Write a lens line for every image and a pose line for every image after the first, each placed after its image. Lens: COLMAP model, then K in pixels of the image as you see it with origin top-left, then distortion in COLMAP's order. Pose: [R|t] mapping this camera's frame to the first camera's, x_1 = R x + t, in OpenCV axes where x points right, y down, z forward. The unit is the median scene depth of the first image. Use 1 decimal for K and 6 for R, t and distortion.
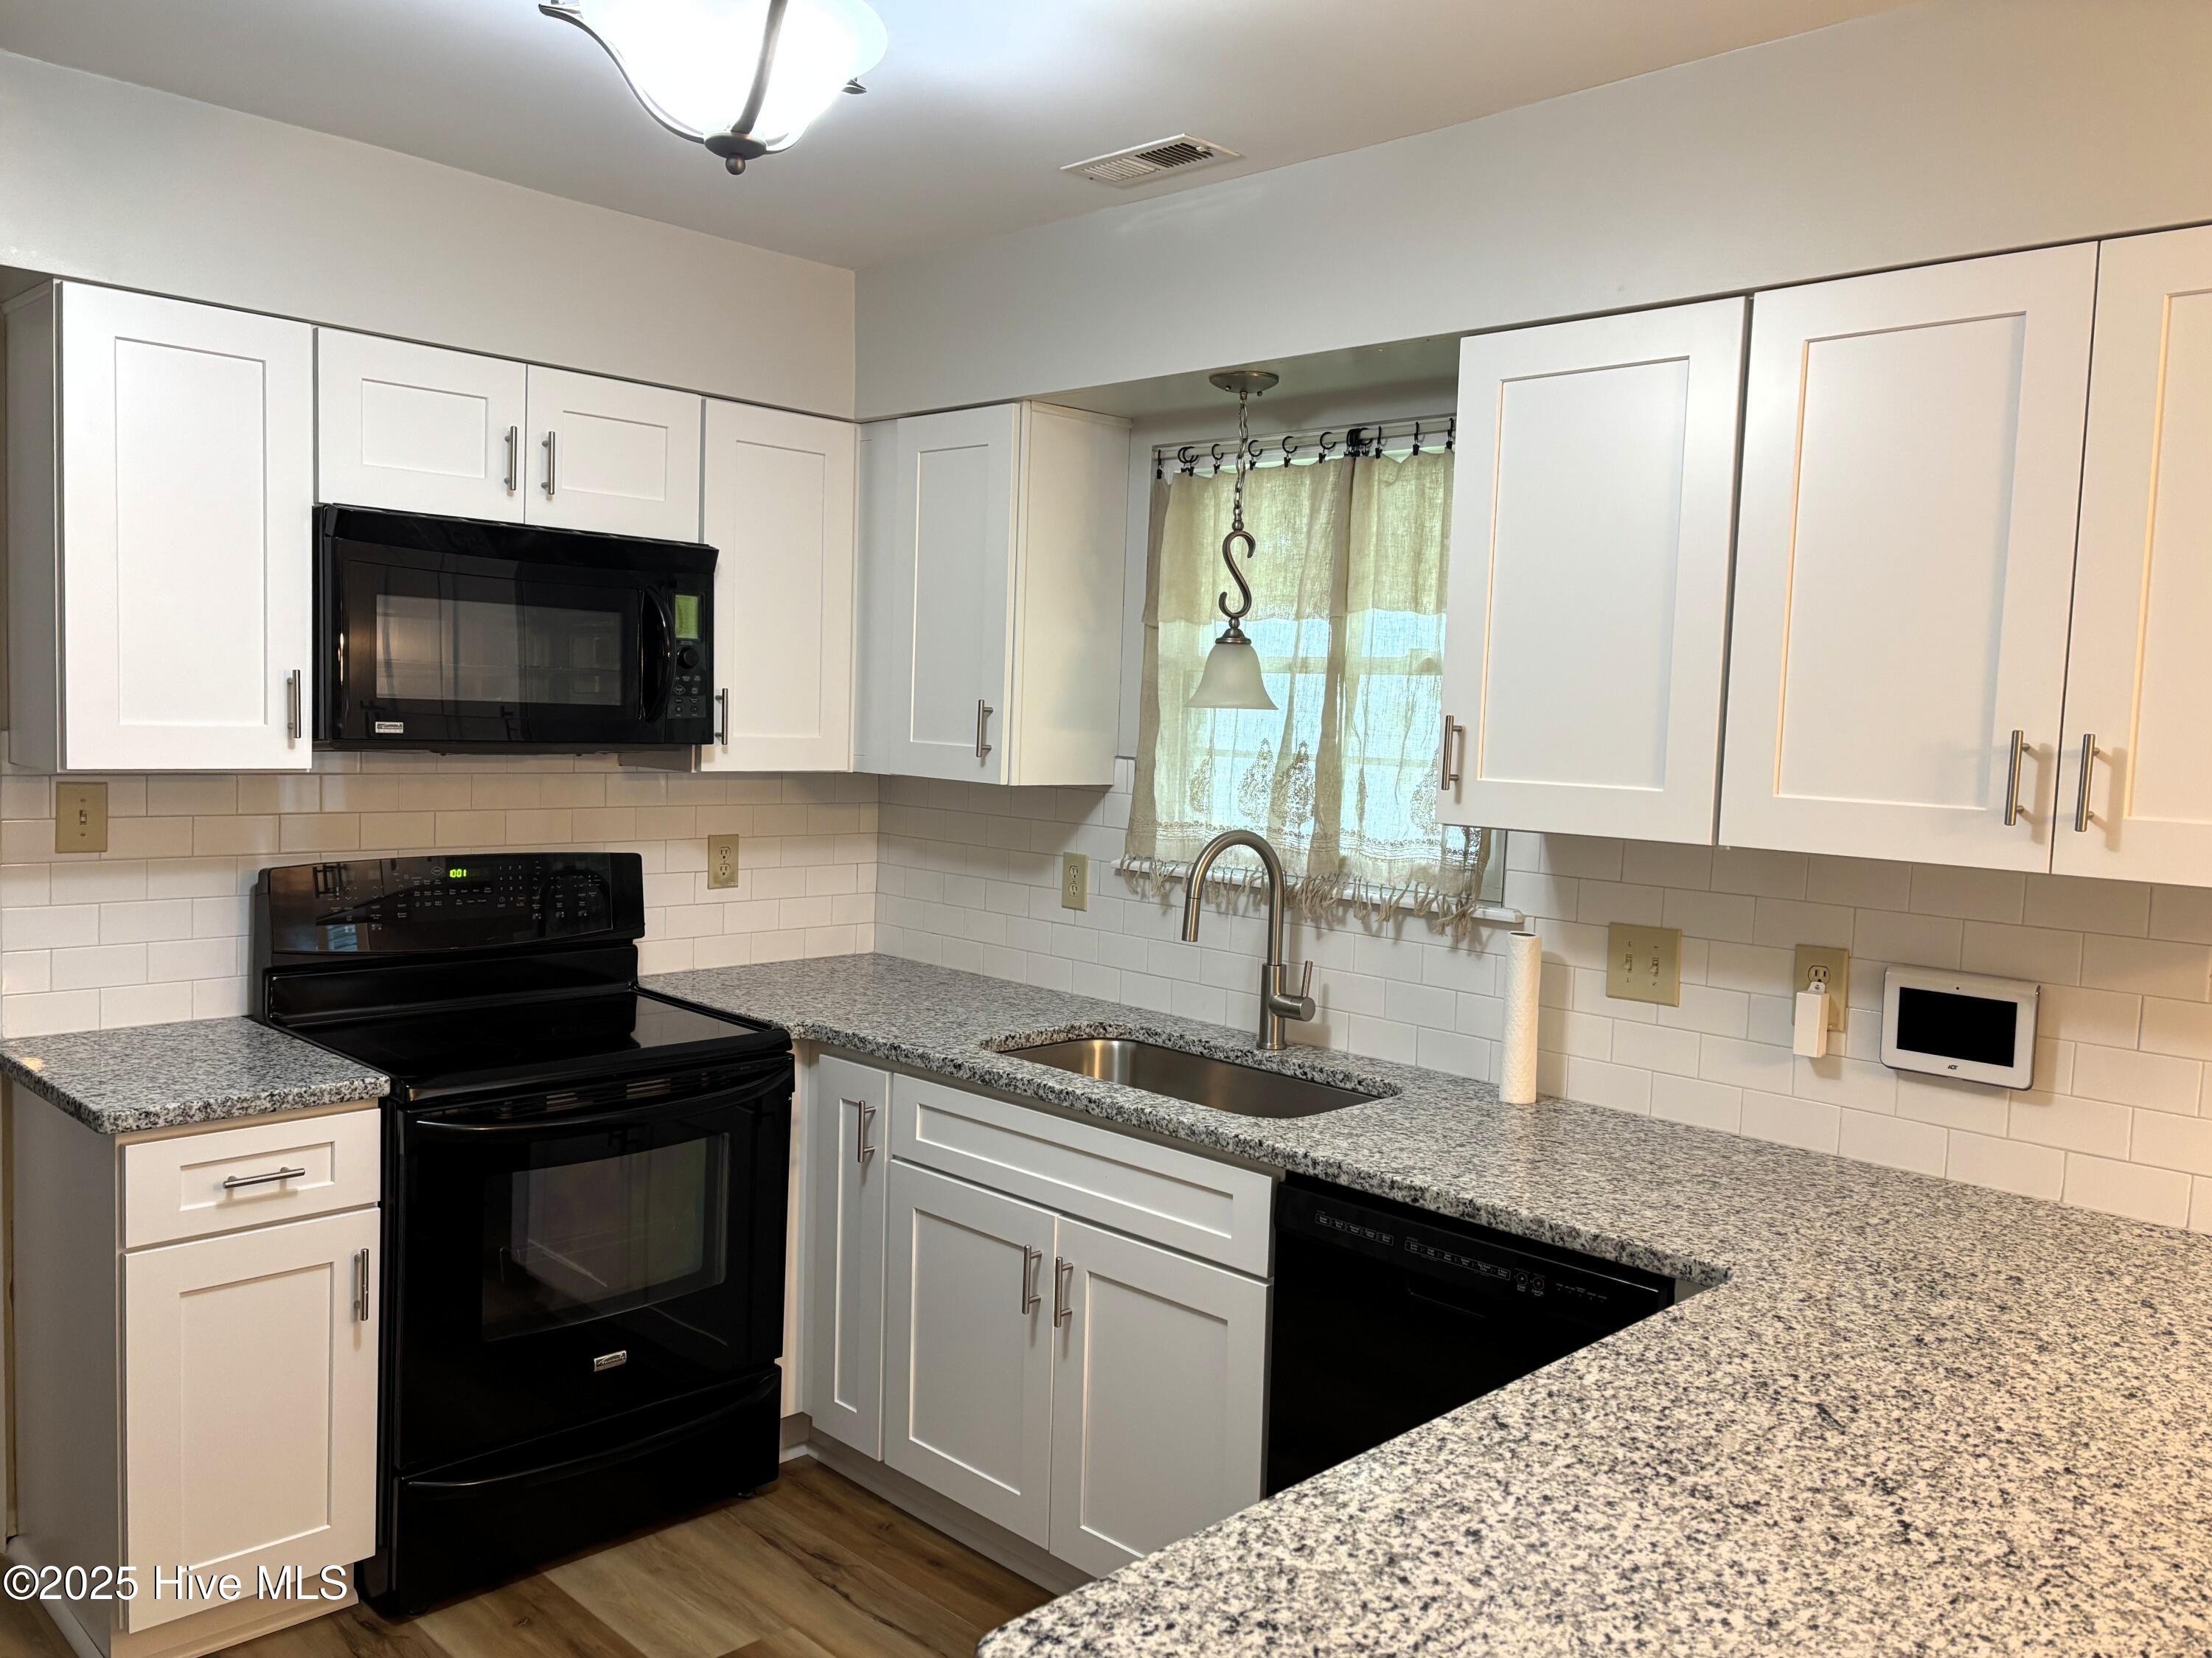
lens RADIAL K [[1699.4, 0, 1103.6], [0, 1699.4, 825.5], [0, 0, 1]] dist [0.027952, -0.008942]
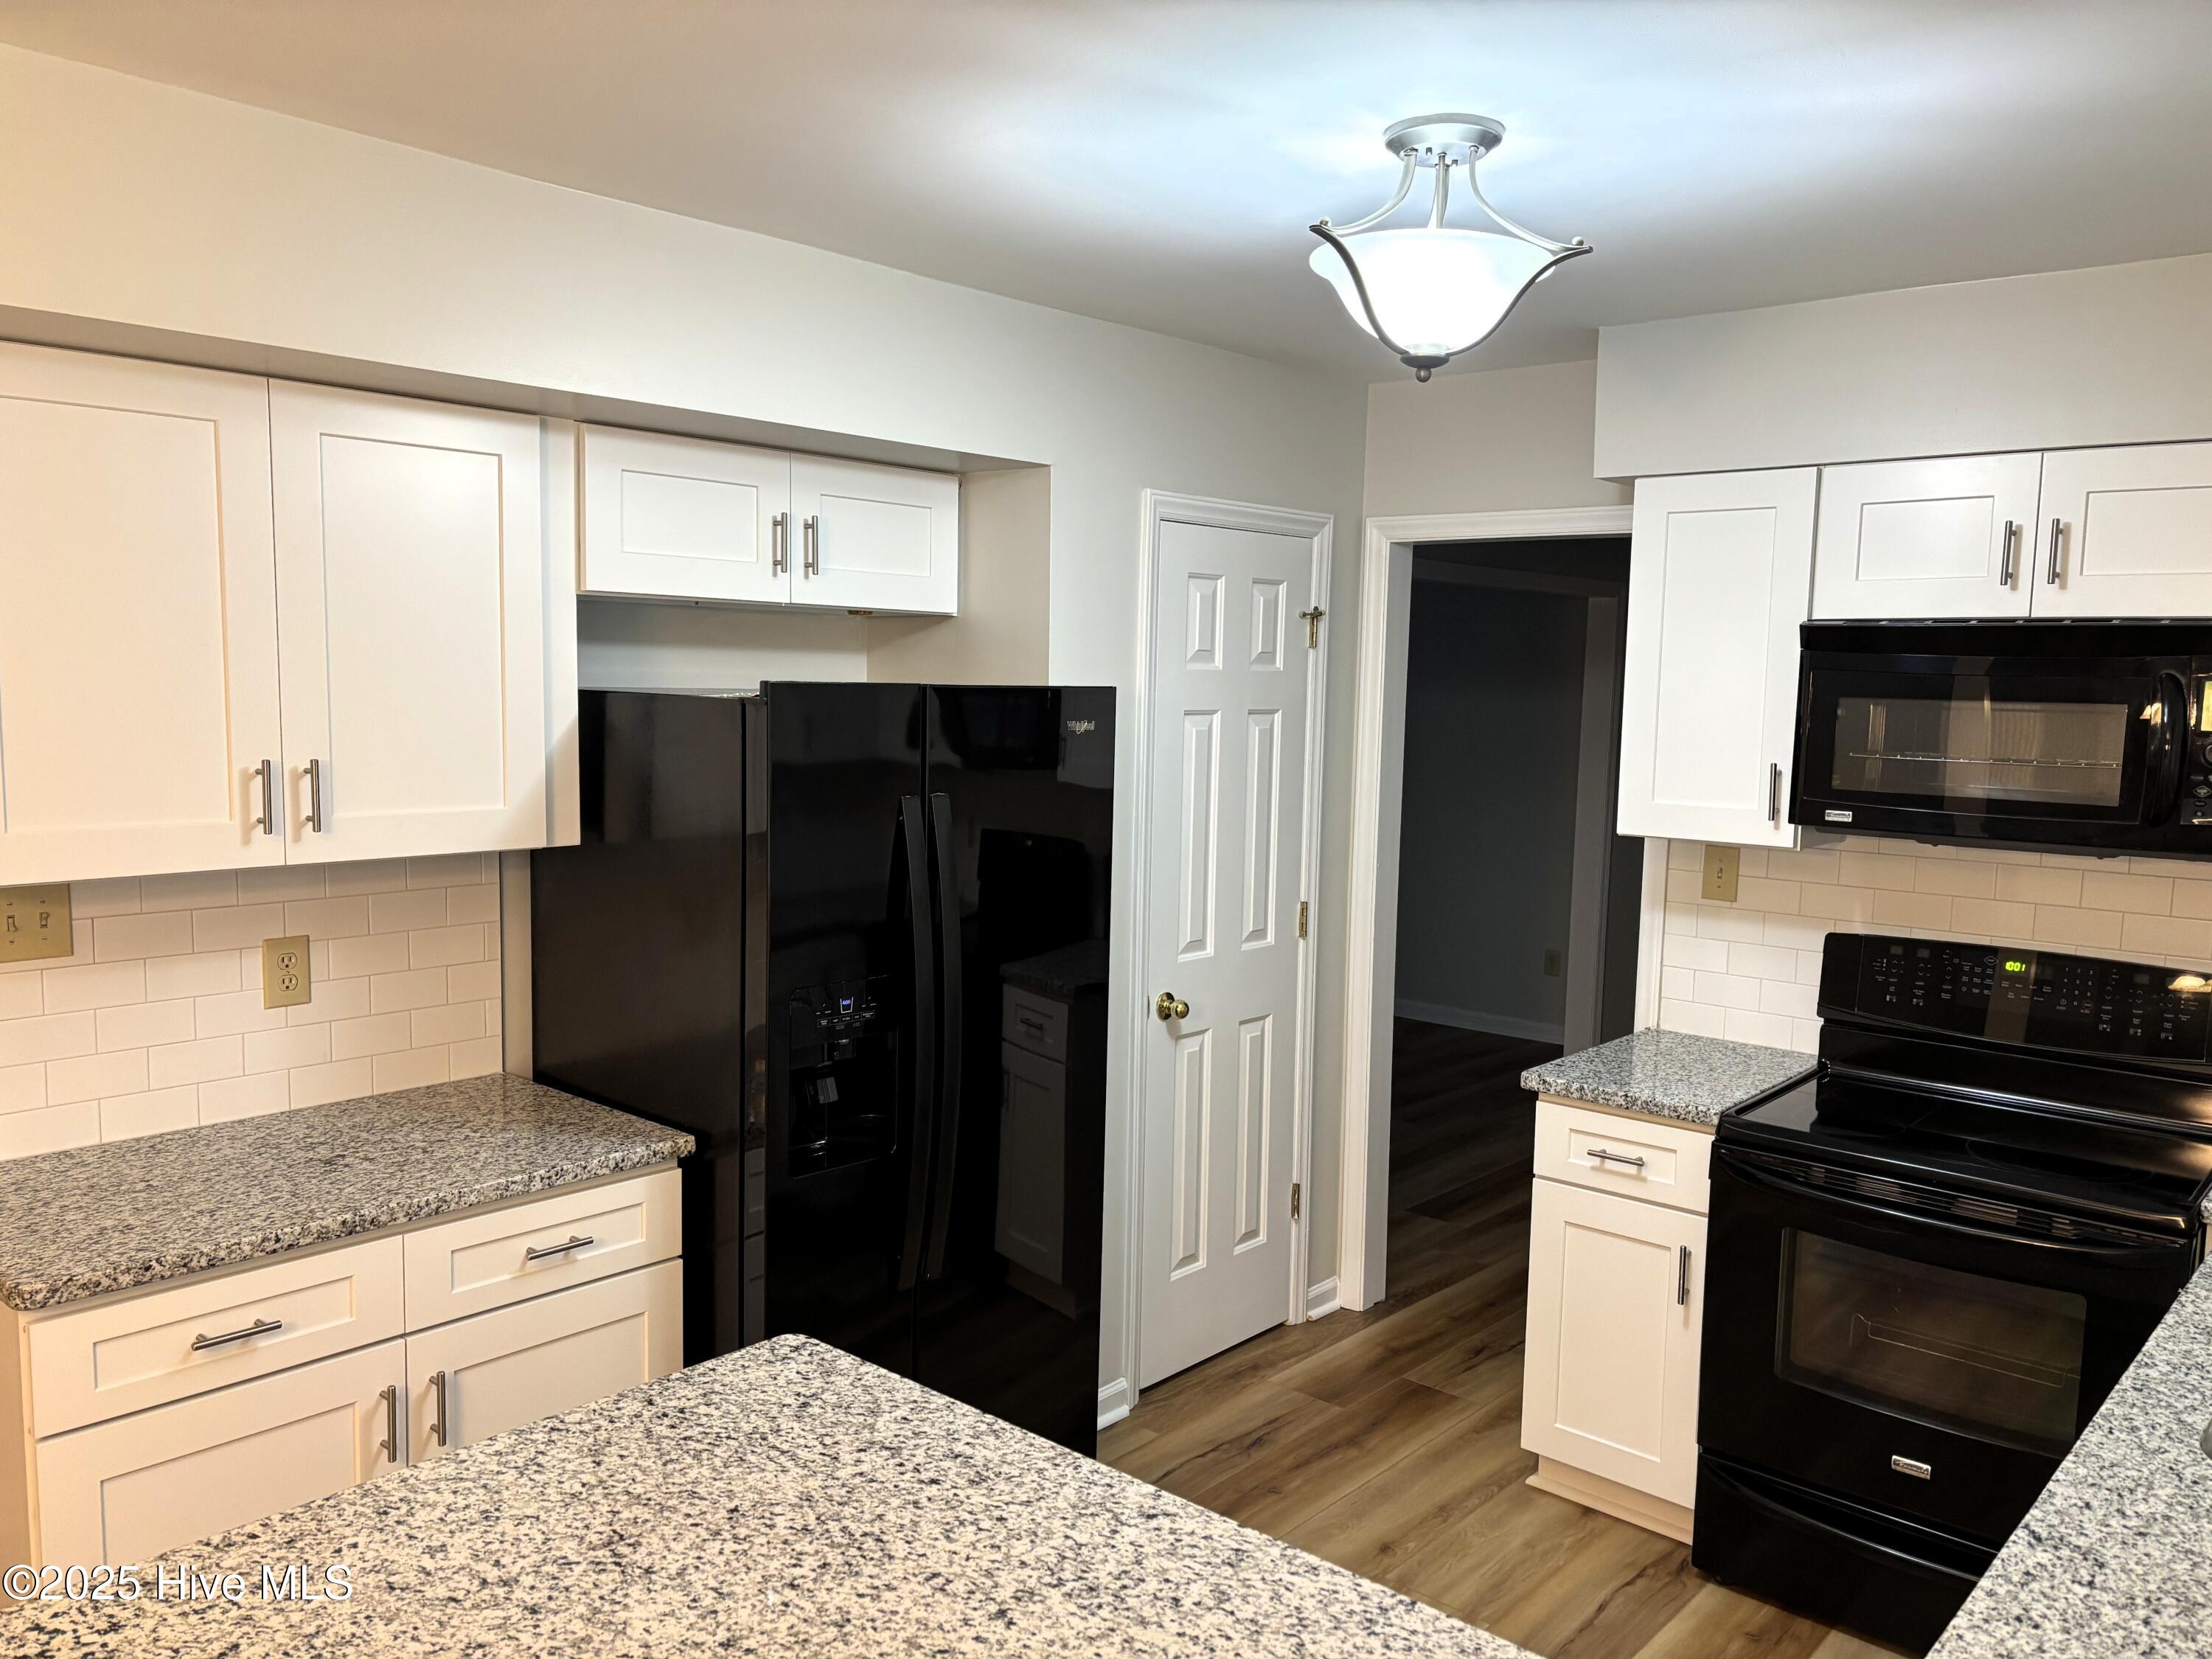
lens RADIAL K [[1699.5, 0, 1118.9], [0, 1699.5, 845.7], [0, 0, 1]] dist [0.027952, -0.008942]
pose [[0.069742, 0.071143, -0.995025, 0.708727], [-0.091489, 0.993706, 0.064637, -0.072416], [0.993361, 0.086526, 0.075812, 0.488208]]
